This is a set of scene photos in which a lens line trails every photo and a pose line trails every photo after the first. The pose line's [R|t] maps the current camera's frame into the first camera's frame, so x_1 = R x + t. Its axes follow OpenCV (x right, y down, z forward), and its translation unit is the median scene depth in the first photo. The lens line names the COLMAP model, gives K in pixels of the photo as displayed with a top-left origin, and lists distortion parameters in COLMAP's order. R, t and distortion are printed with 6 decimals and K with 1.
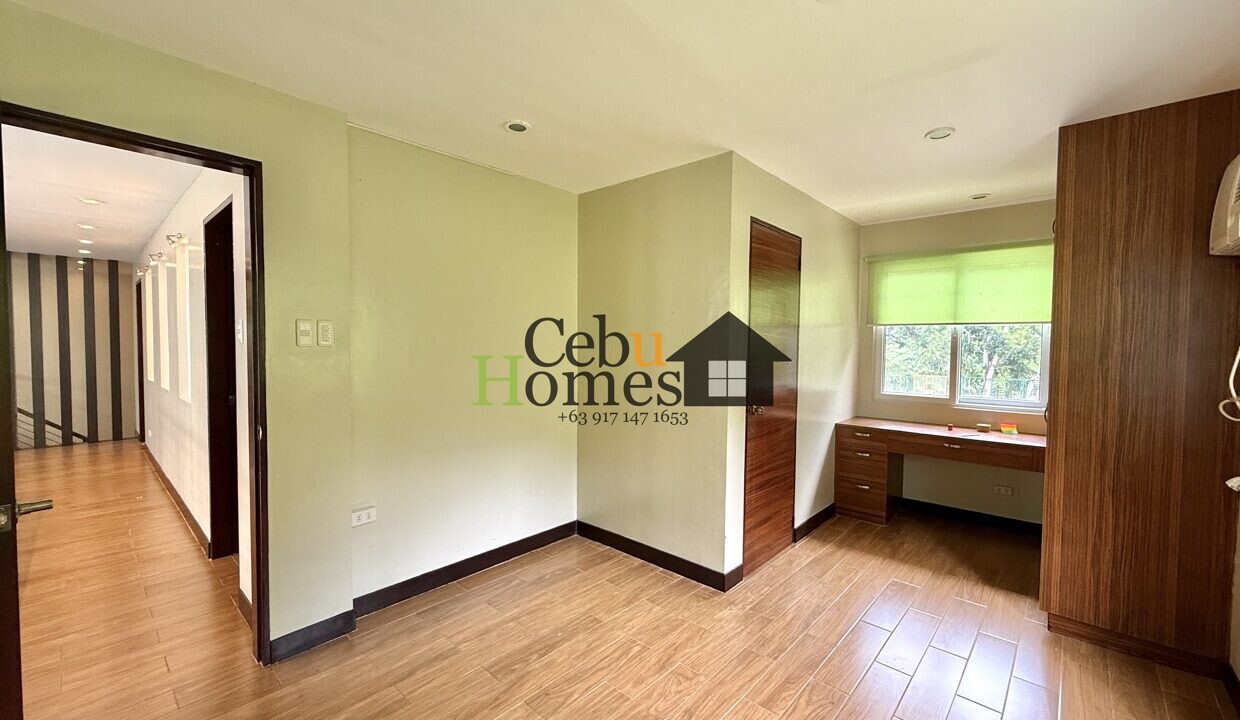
lens RADIAL K [[496.5, 0, 616.3], [0, 496.5, 360.9], [0, 0, 1]] dist [0.001756, 0.000299]
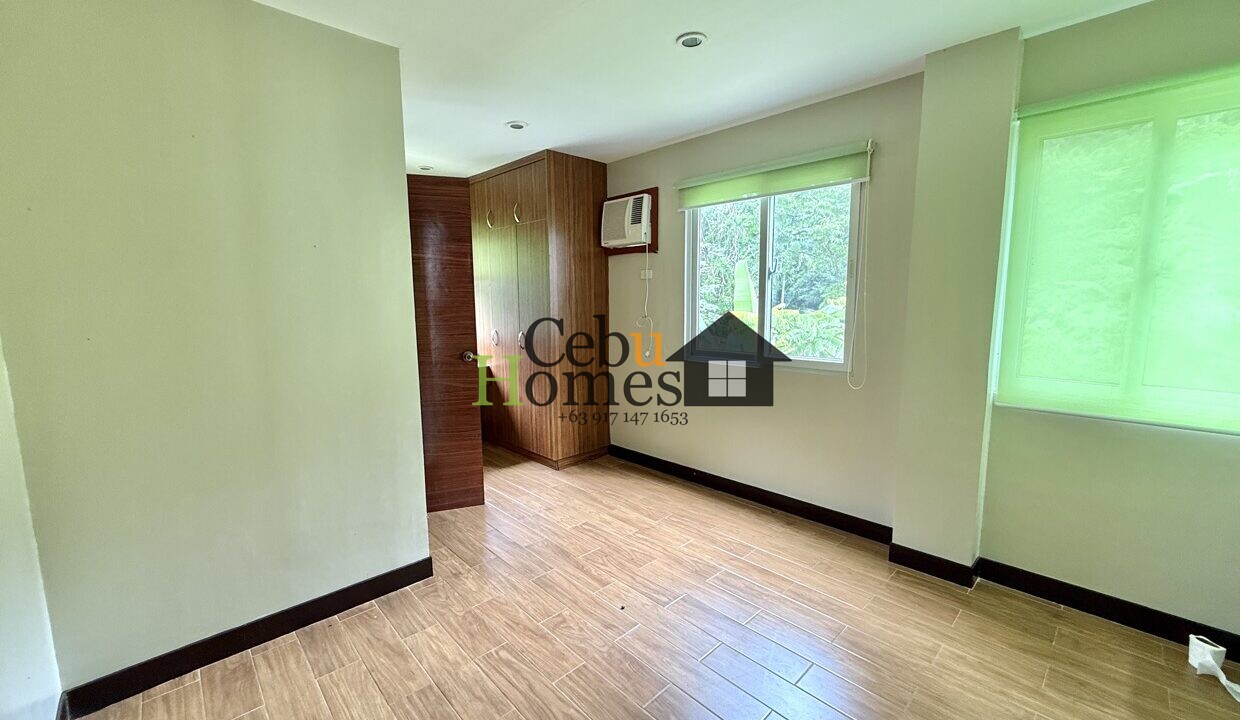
lens RADIAL K [[496.5, 0, 617.5], [0, 496.5, 359.9], [0, 0, 1]] dist [0.001756, 0.000299]
pose [[0.046802, -0.130135, 0.990391, -0.709983], [0.038738, 0.990968, 0.128381, -0.020760], [-0.998153, 0.032358, 0.051420, 0.728931]]
